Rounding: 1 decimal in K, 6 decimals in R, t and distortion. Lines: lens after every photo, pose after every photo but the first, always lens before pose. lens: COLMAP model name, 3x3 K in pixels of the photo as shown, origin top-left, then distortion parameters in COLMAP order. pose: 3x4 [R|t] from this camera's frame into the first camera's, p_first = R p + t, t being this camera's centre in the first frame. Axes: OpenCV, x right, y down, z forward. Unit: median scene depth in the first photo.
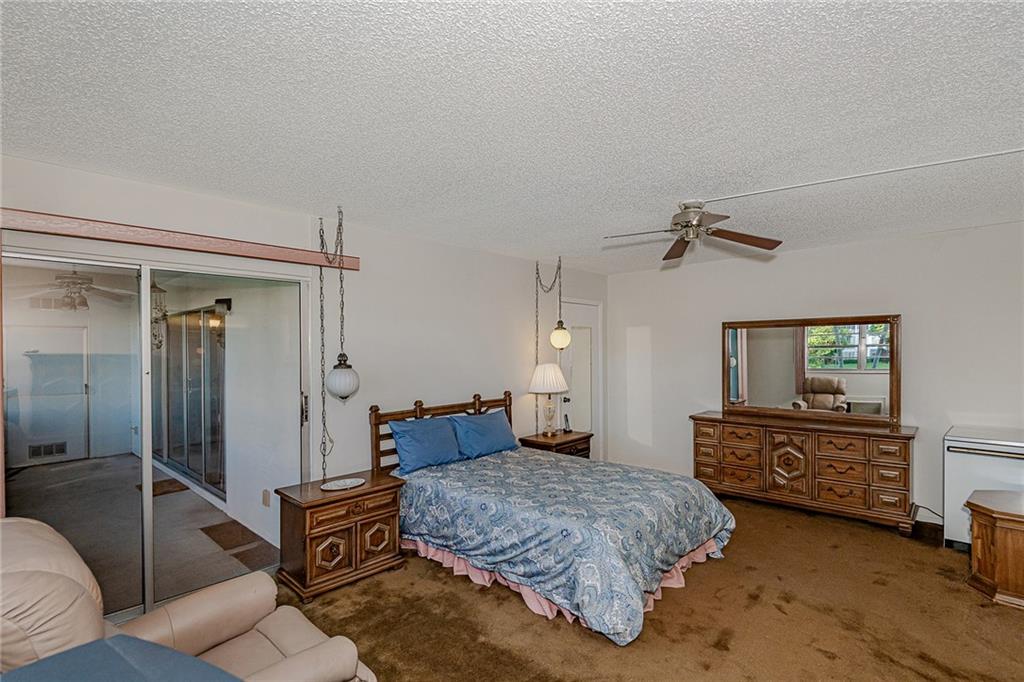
lens RADIAL K [[487.5, 0, 512.0], [0, 487.5, 341.0], [0, 0, 1]] dist [-0.000211, -0.000071]
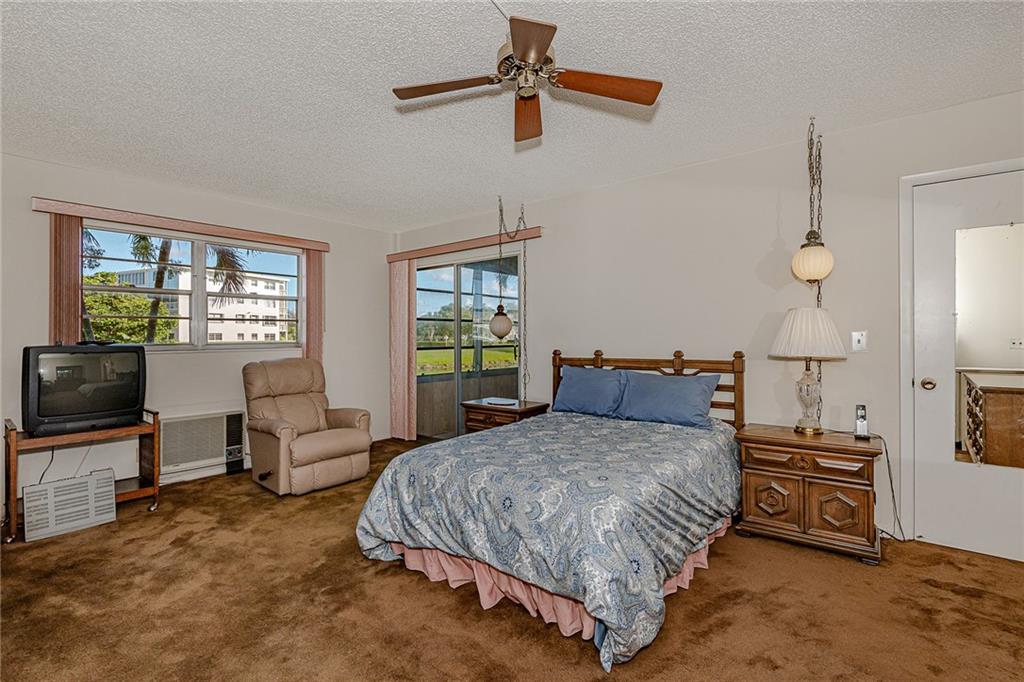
lens RADIAL K [[487.5, 0, 512.0], [0, 487.5, 341.0], [0, 0, 1]] dist [-0.000211, -0.000071]
pose [[0.042466, 0.014407, -0.998994, 0.773475], [0.022652, 0.999625, 0.015379, 0.081155], [0.998841, -0.023282, 0.042123, 0.754891]]
